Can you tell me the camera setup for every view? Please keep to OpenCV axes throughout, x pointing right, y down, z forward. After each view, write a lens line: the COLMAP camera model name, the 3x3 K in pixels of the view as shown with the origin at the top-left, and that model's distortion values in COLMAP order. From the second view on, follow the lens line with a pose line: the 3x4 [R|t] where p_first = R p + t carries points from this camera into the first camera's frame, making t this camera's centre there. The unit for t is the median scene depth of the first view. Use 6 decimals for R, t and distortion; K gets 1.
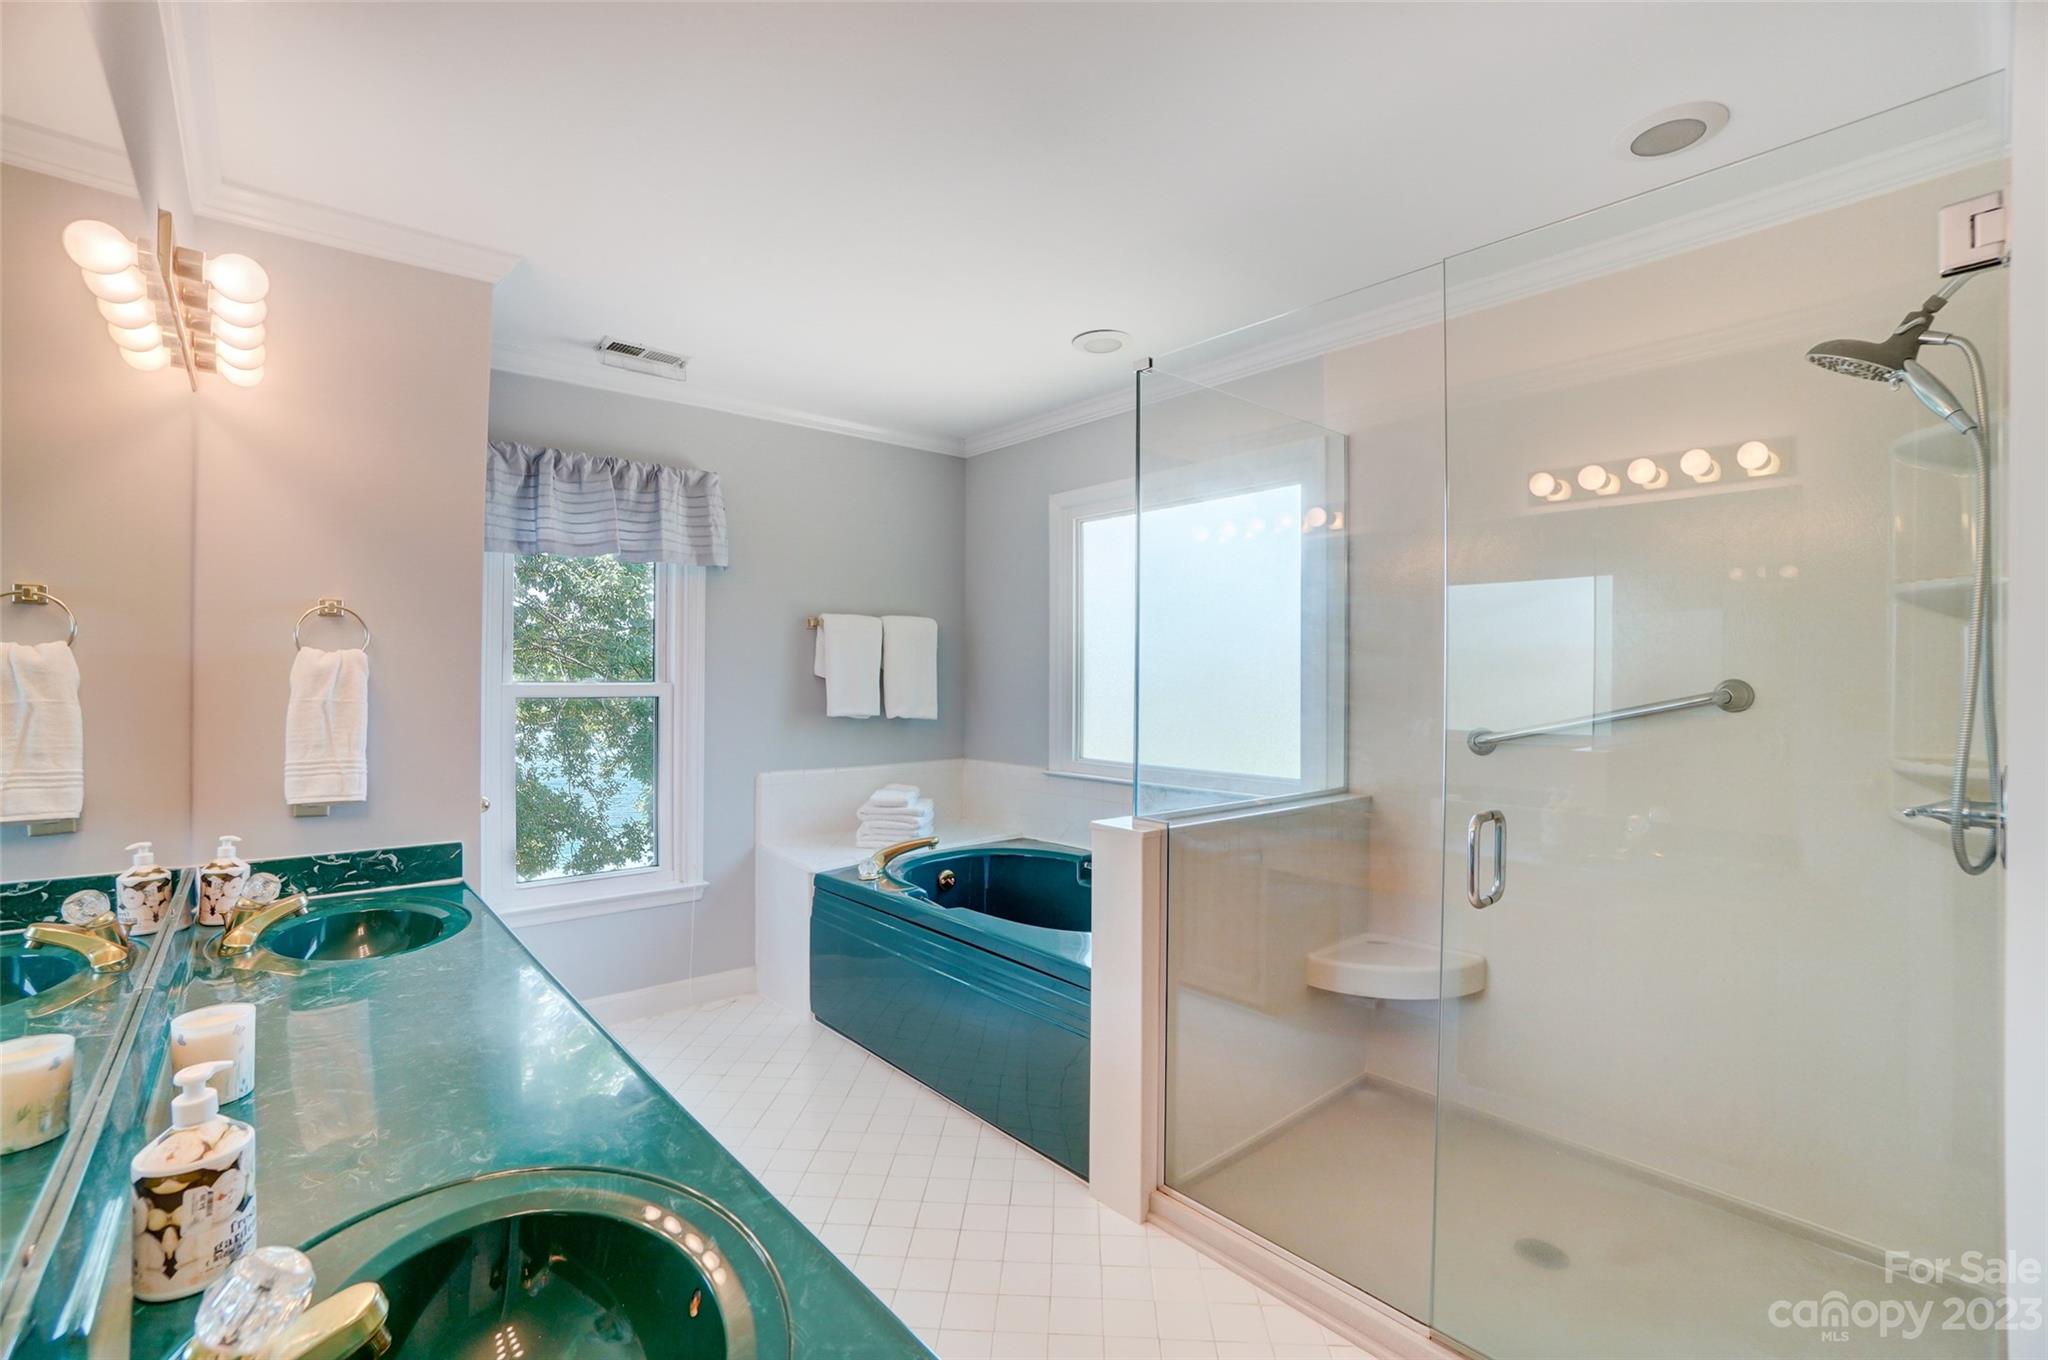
lens RADIAL K [[904.0, 0, 1014.1], [0, 904.0, 677.4], [0, 0, 1]] dist [-0.064145, 0.022513]
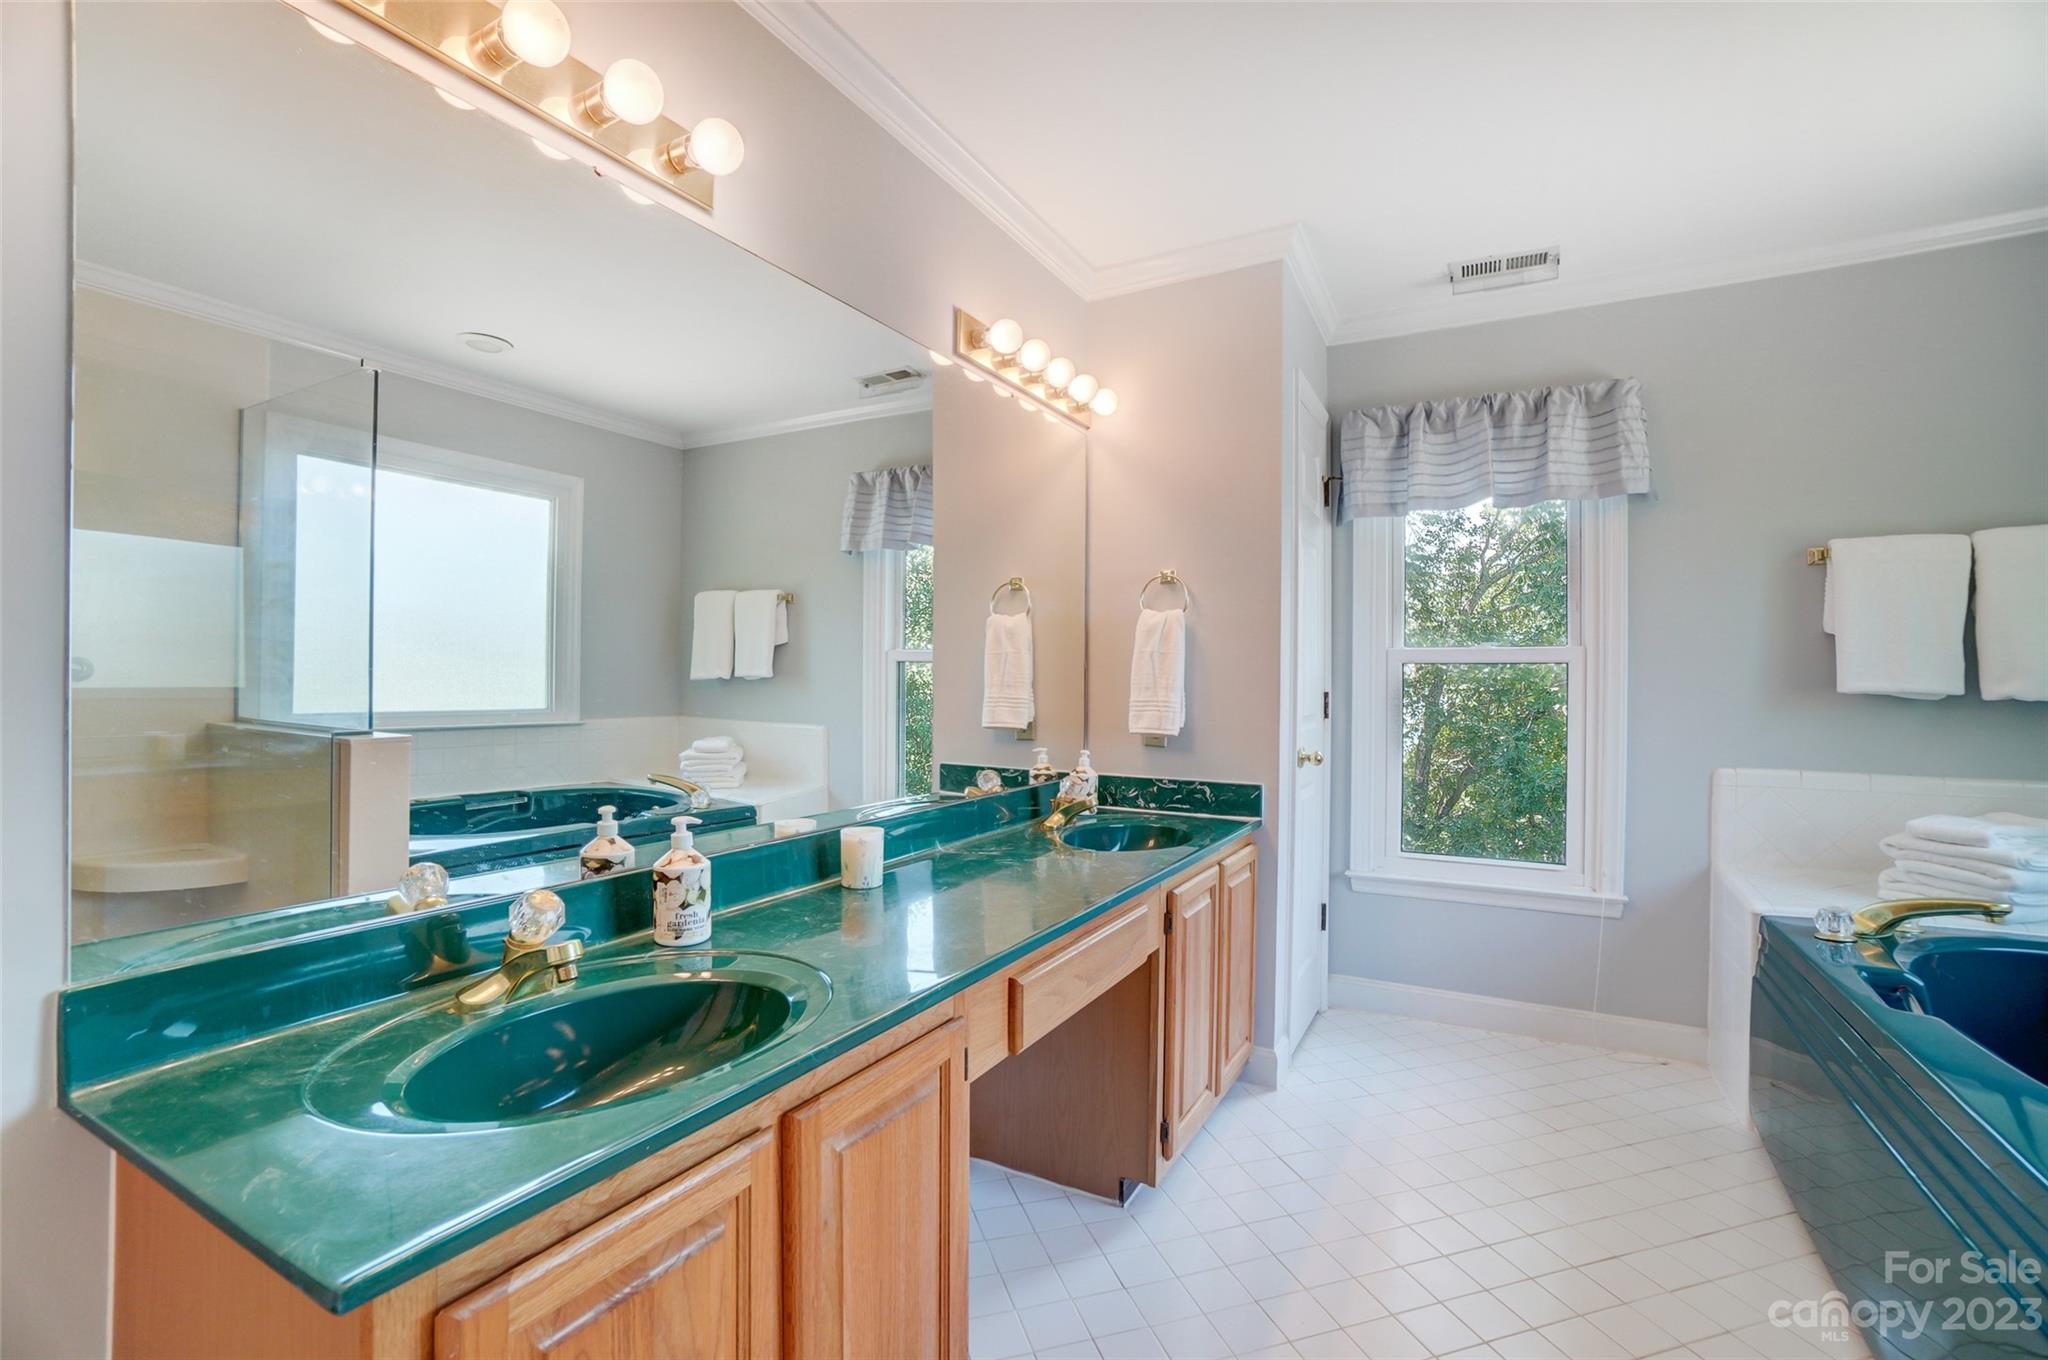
lens RADIAL K [[904.0, 0, 1014.1], [0, 904.0, 677.4], [0, 0, 1]] dist [-0.064145, 0.022513]
pose [[0.343507, -0.003824, -0.939142, 0.217091], [-0.006500, 0.999958, -0.006449, 0.046698], [0.939127, 0.008320, 0.343468, 0.245452]]
